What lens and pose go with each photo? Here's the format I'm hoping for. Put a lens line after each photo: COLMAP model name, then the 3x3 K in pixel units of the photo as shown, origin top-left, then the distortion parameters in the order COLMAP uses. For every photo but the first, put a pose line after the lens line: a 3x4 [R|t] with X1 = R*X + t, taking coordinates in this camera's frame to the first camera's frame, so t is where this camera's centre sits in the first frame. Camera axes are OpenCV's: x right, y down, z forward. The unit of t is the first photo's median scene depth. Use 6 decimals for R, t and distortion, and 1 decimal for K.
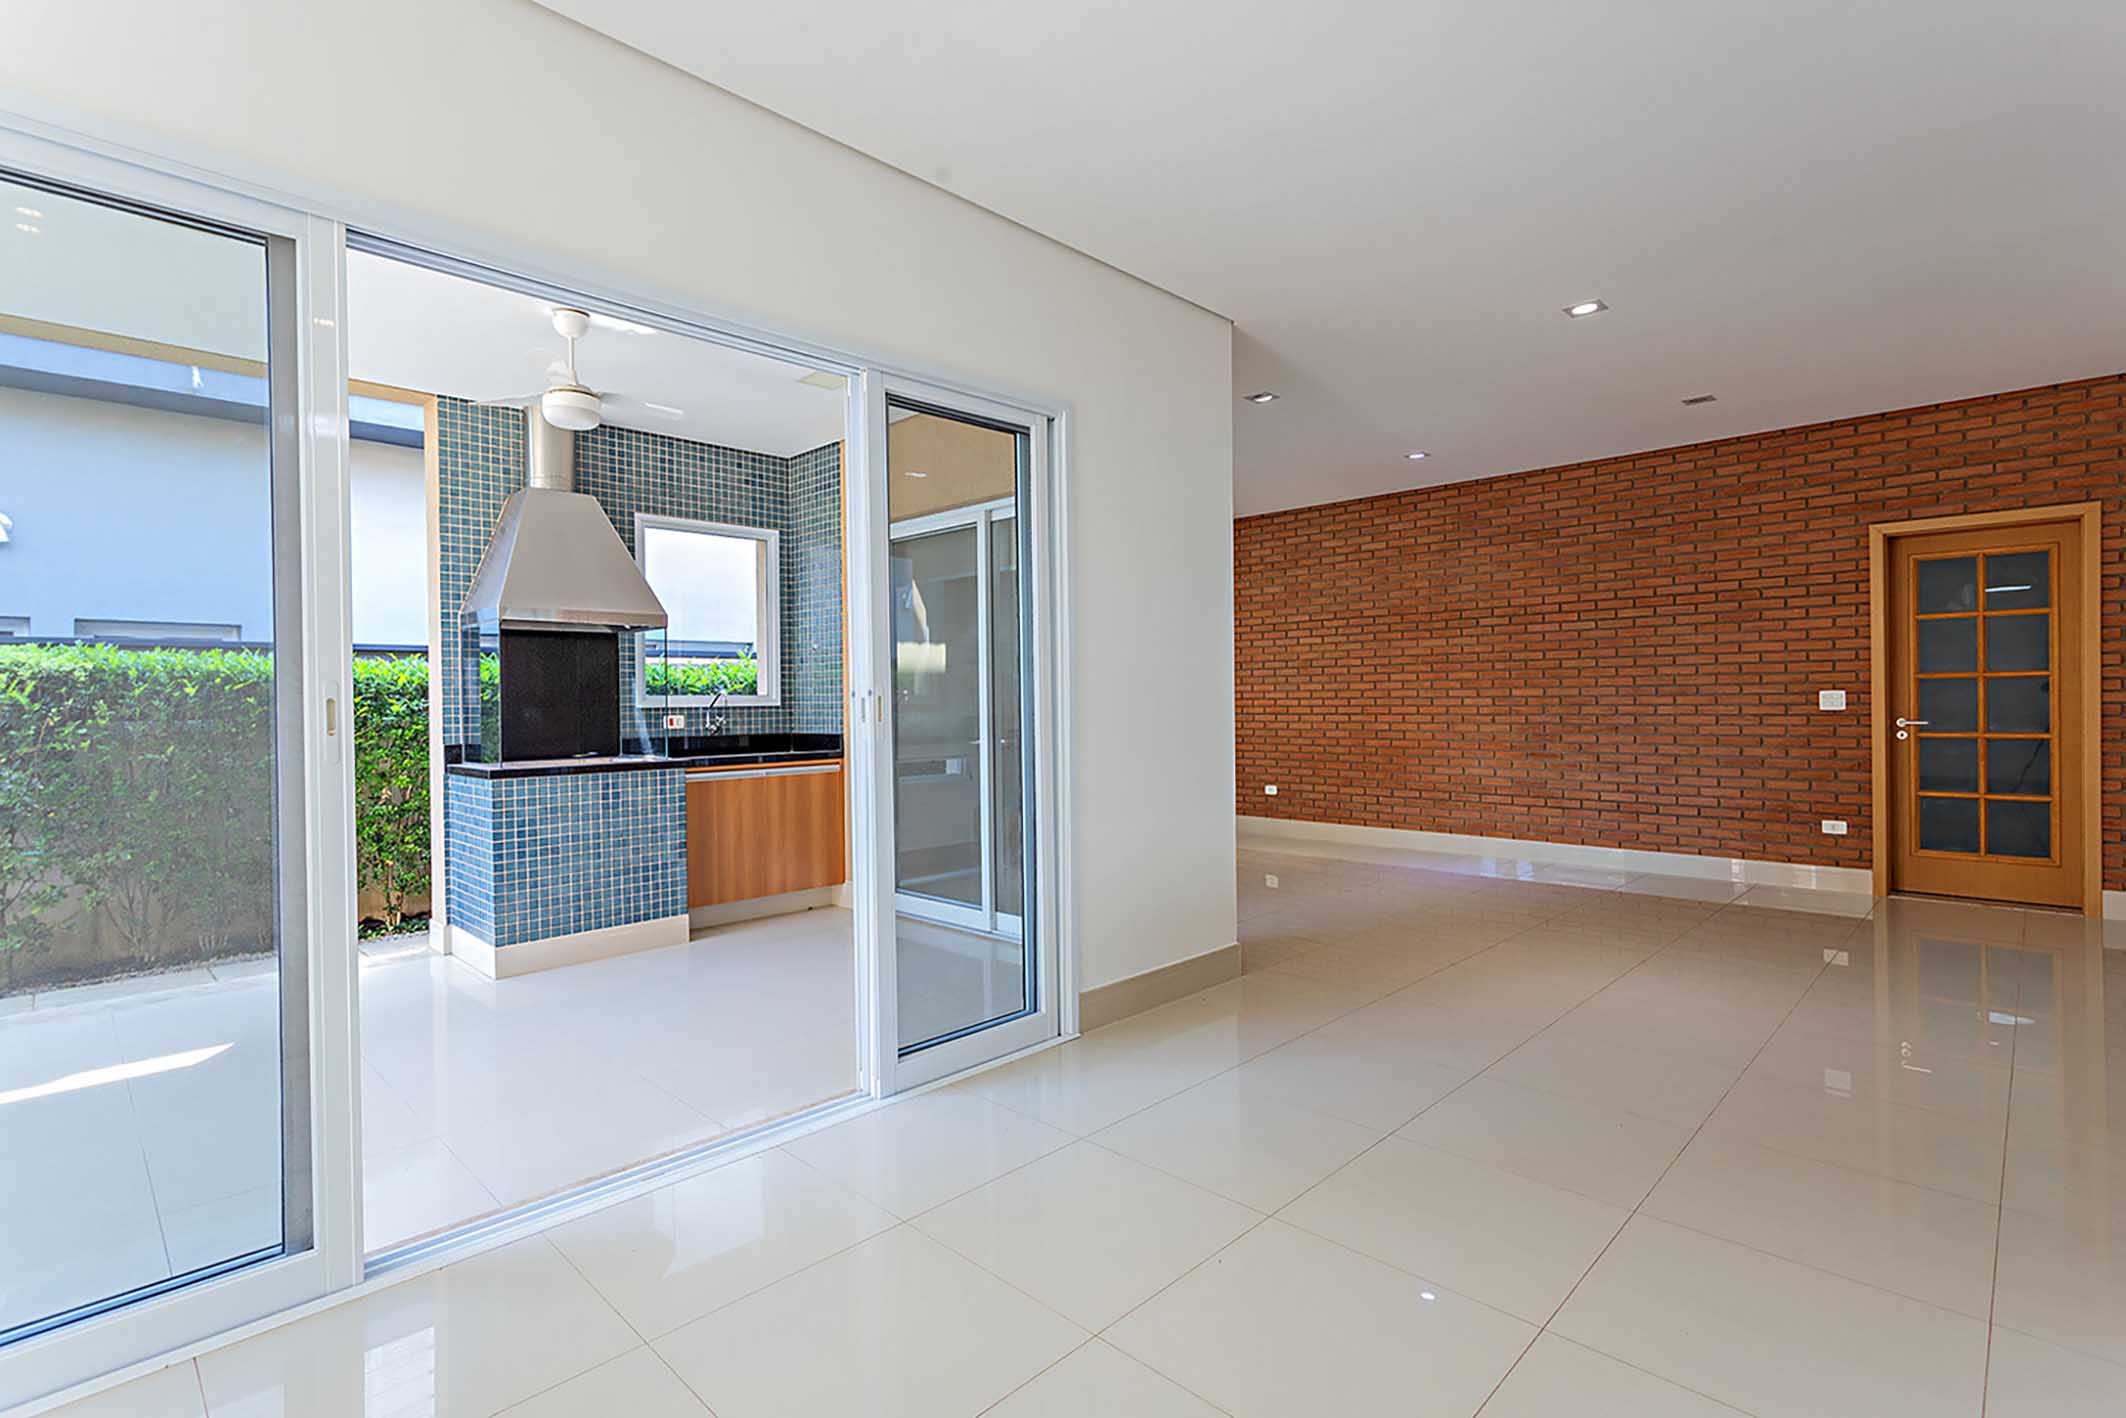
lens RADIAL K [[1005.1, 0, 1048.6], [0, 1005.1, 703.7], [0, 0, 1]] dist [0.000291, 0.003604]
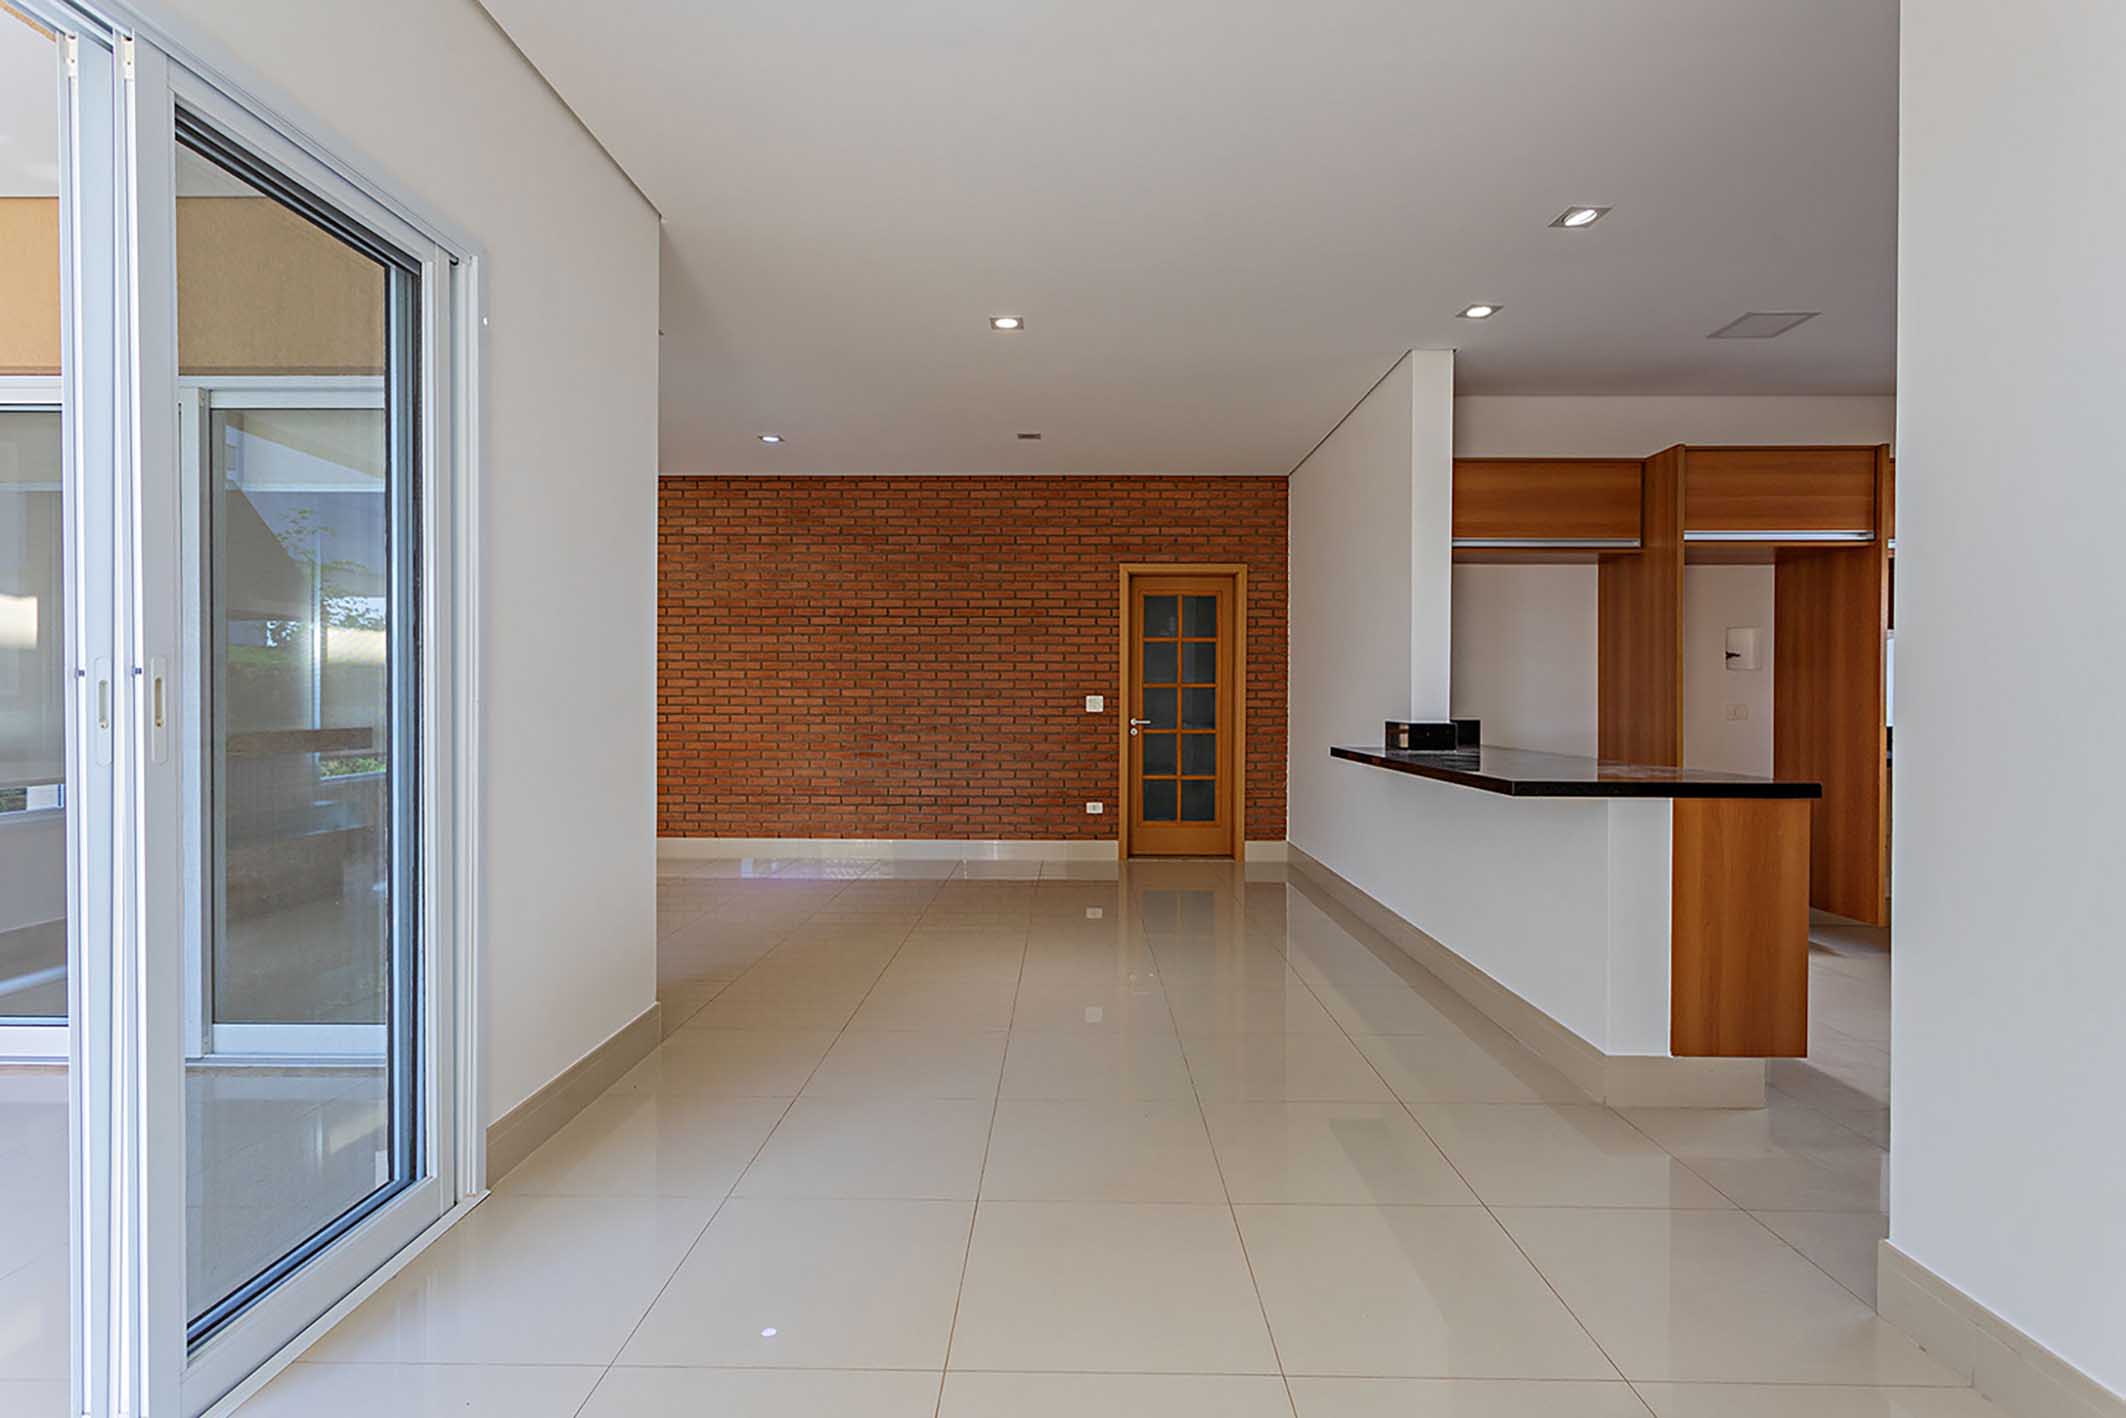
lens RADIAL K [[1005.1, 0, 1059.1], [0, 1005.1, 704.3], [0, 0, 1]] dist [0.000291, 0.003604]
pose [[0.718542, 0.009435, 0.695420, -0.100770], [-0.010004, 0.999945, -0.003230, 0.001550], [-0.695412, -0.004636, 0.718597, 0.154157]]
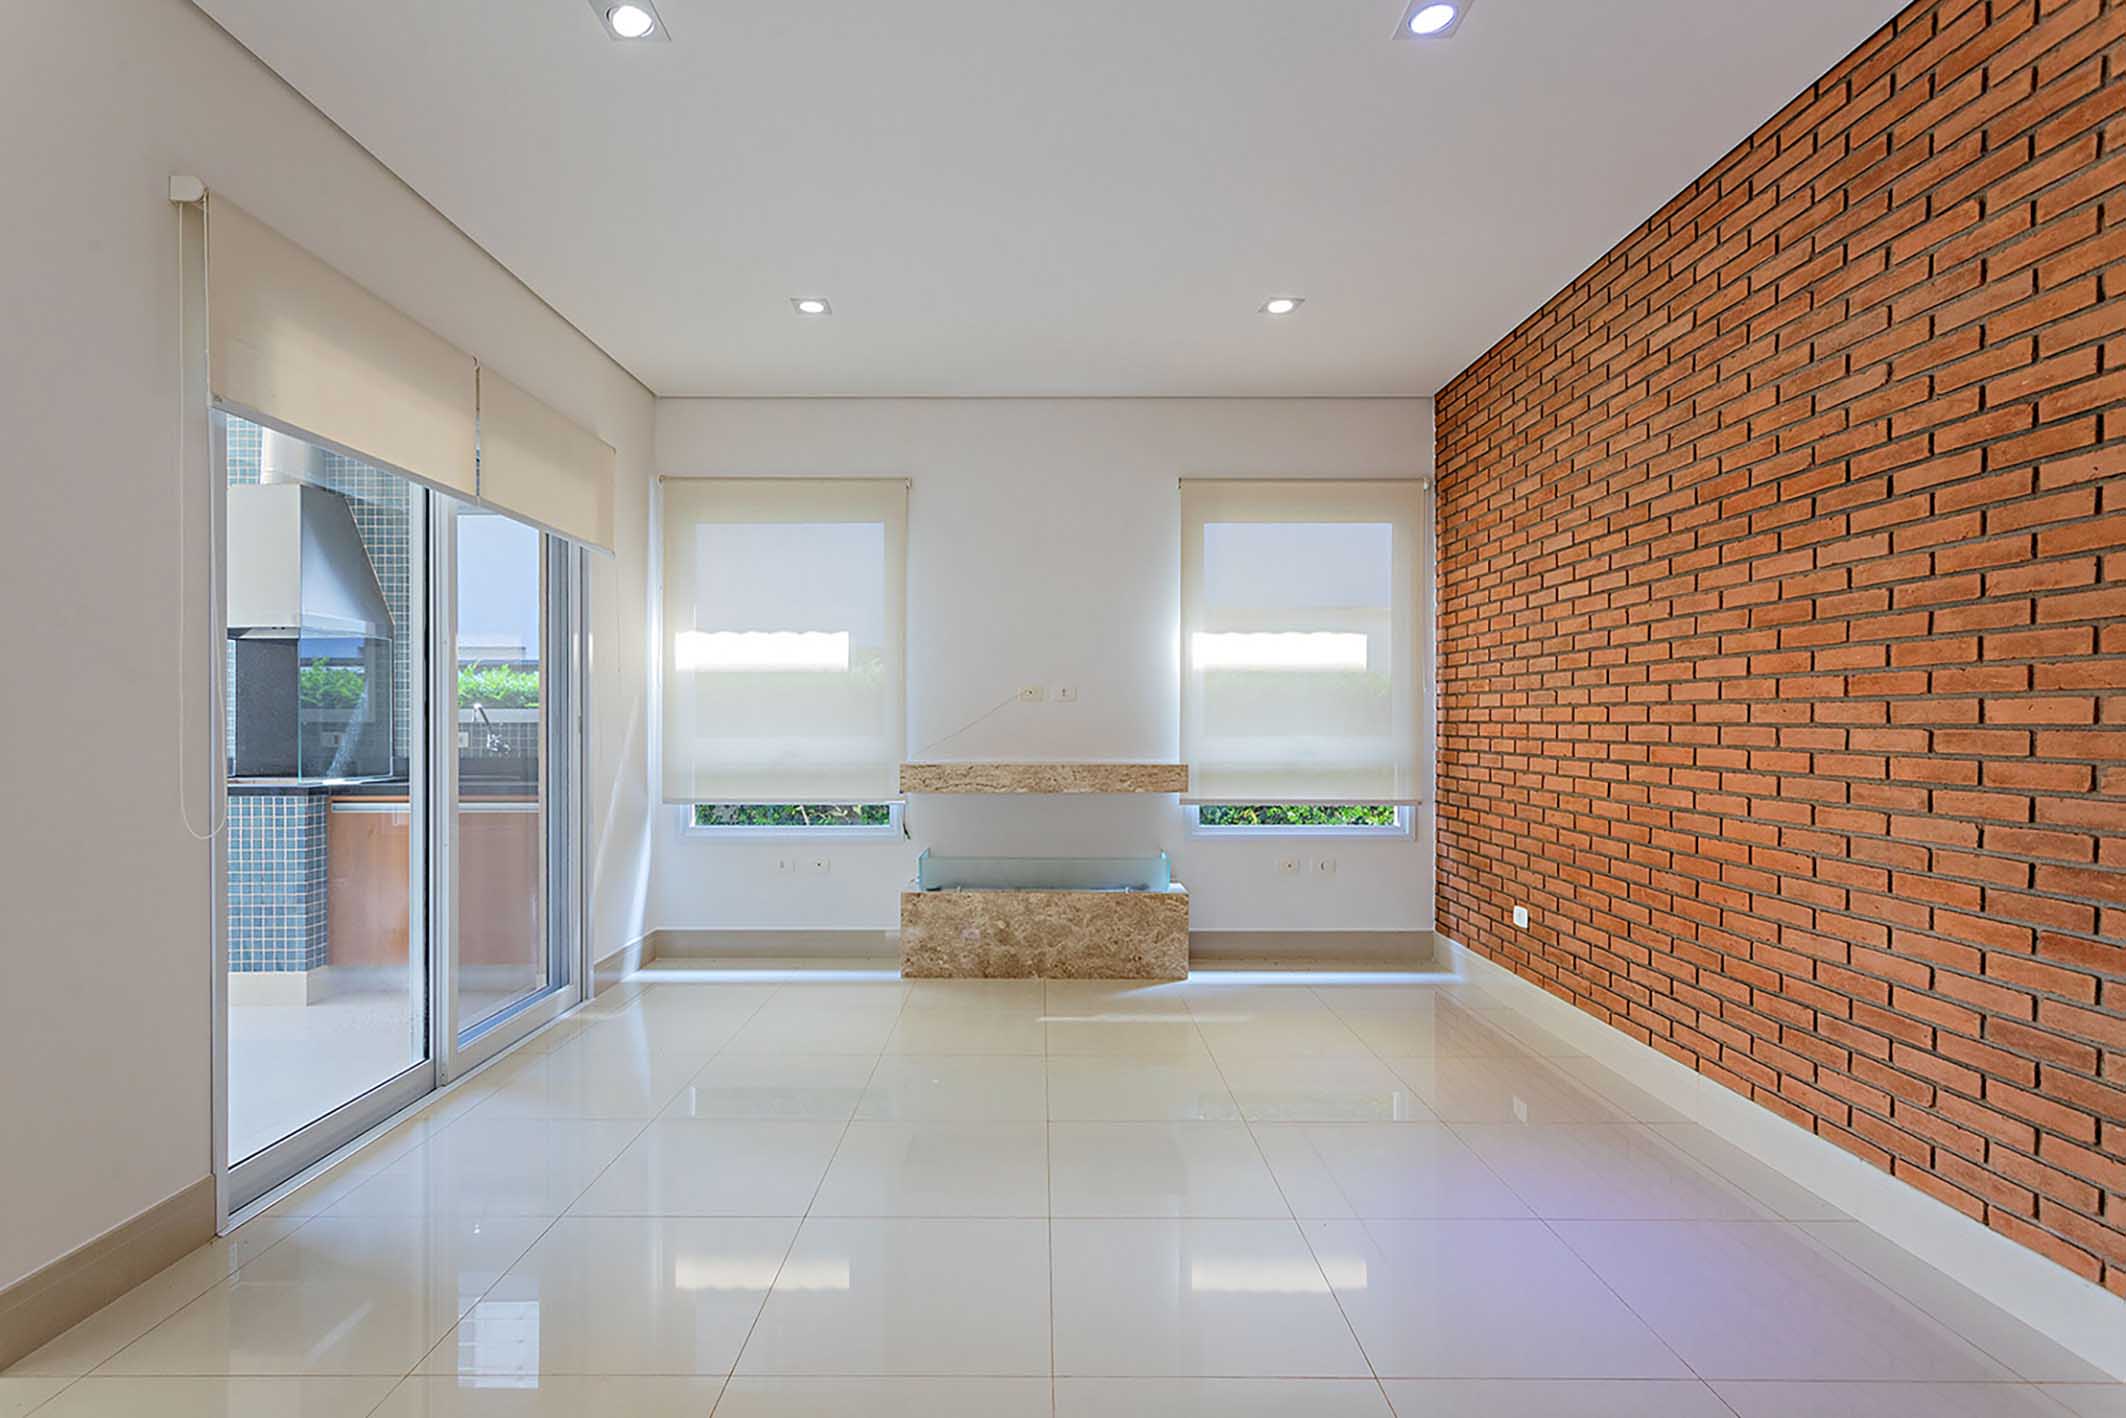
lens RADIAL K [[1005.1, 0, 1043.2], [0, 1005.1, 732.0], [0, 0, 1]] dist [0.000291, 0.003604]
pose [[0.706445, 0.020057, -0.707484, 0.579336], [-0.011648, 0.999792, 0.016714, -0.008737], [0.707672, -0.003567, 0.706532, 0.744846]]
